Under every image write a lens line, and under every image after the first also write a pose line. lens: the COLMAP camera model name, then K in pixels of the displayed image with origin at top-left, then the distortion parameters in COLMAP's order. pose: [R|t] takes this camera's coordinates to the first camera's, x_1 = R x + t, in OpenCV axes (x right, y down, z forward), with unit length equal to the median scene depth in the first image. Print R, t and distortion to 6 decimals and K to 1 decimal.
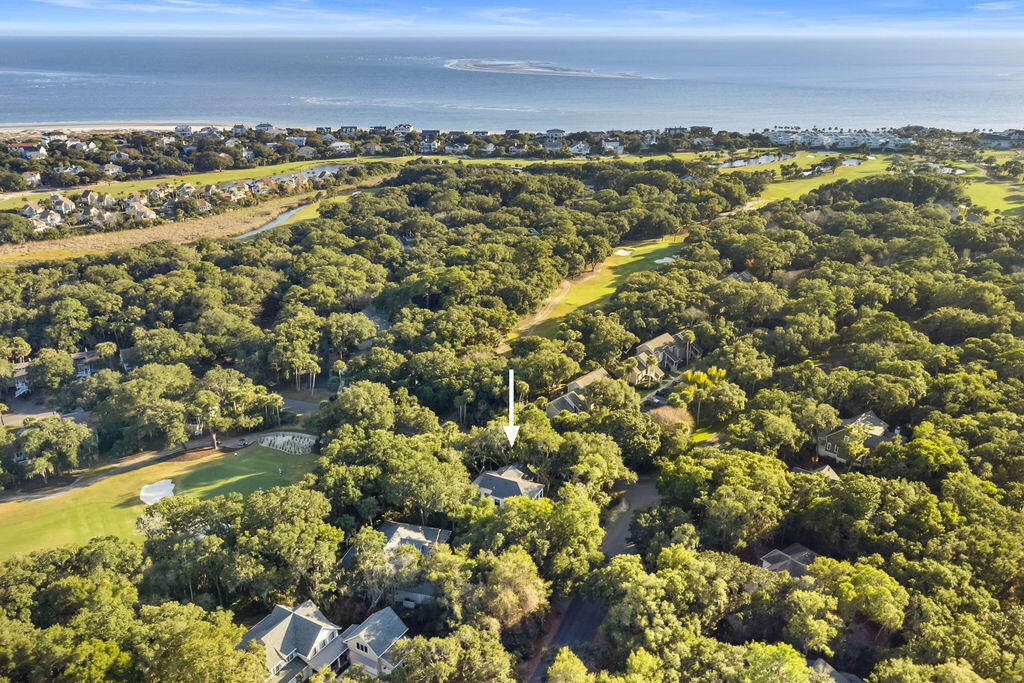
lens RADIAL K [[782.7, 0, 508.4], [0, 782.7, 339.1], [0, 0, 1]] dist [0.005887, 0.007817]
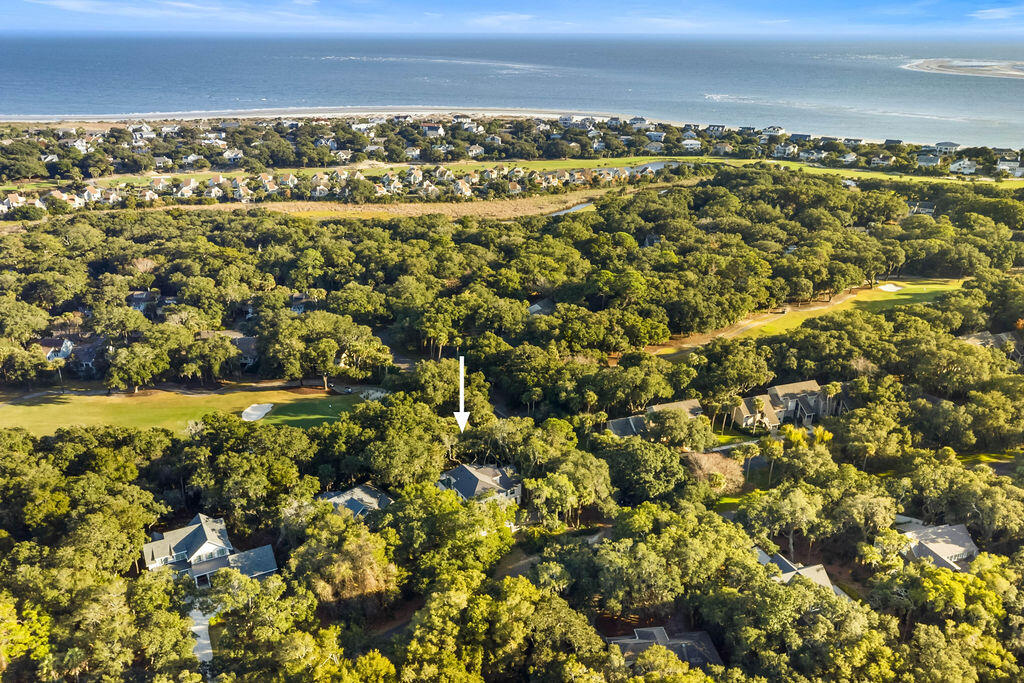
lens RADIAL K [[791.4, 0, 512.0], [0, 791.4, 341.5], [0, 0, 1]] dist [0.007951, -0.001597]
pose [[0.863574, 0.187137, -0.468209, 0.123040], [-0.185796, 0.981339, 0.049541, -0.012142], [0.468743, 0.044209, 0.882228, 0.030891]]
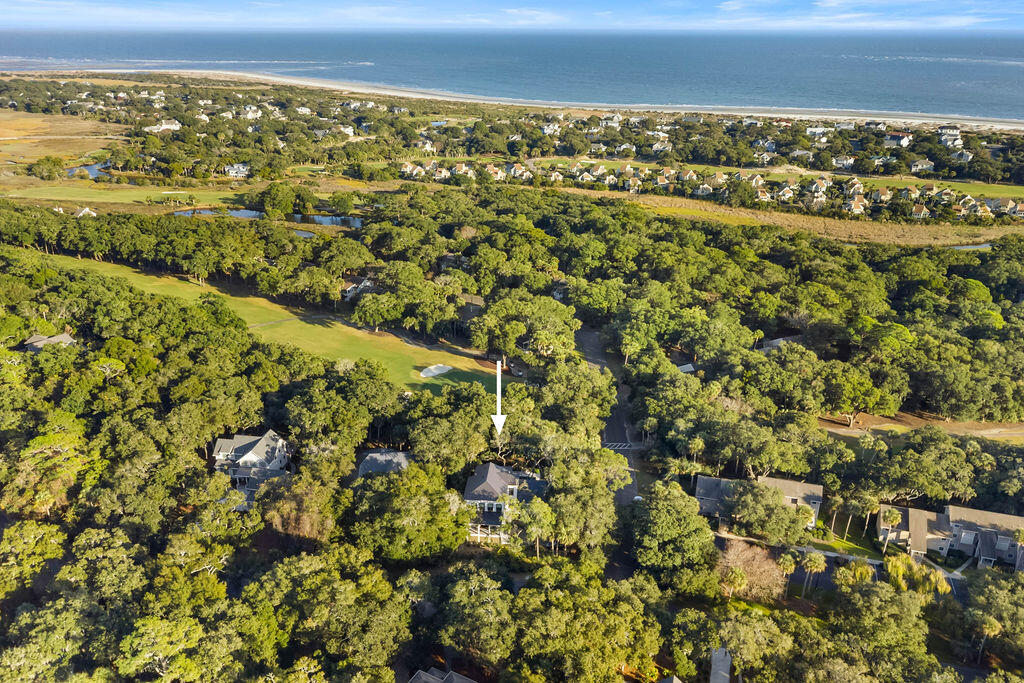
lens RADIAL K [[782.7, 0, 508.4], [0, 782.7, 339.1], [0, 0, 1]] dist [0.005887, 0.007817]
pose [[0.391205, 0.341895, -0.854439, 0.203587], [-0.336192, 0.917357, 0.213145, -0.051017], [0.856699, 0.203872, 0.473817, 0.131573]]
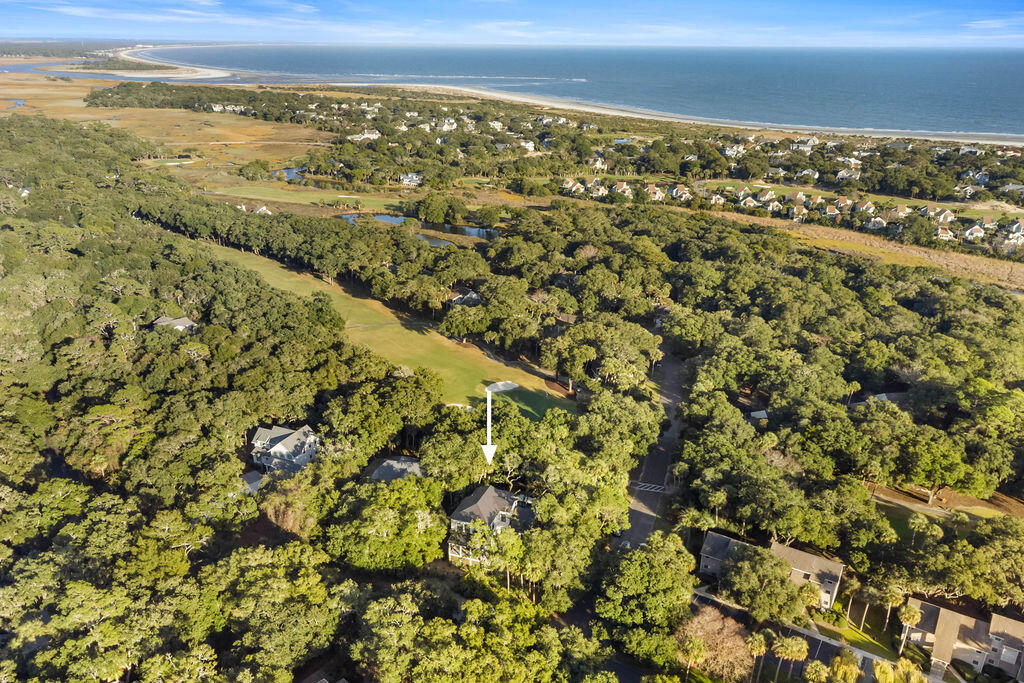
lens RADIAL K [[772.4, 0, 506.9], [0, 772.4, 358.2], [0, 0, 1]] dist [0.004132, 0.009953]
pose [[0.133808, 0.374417, -0.917555, 0.210818], [-0.363894, 0.879766, 0.305930, -0.072300], [0.921779, 0.292956, 0.253968, 0.186506]]
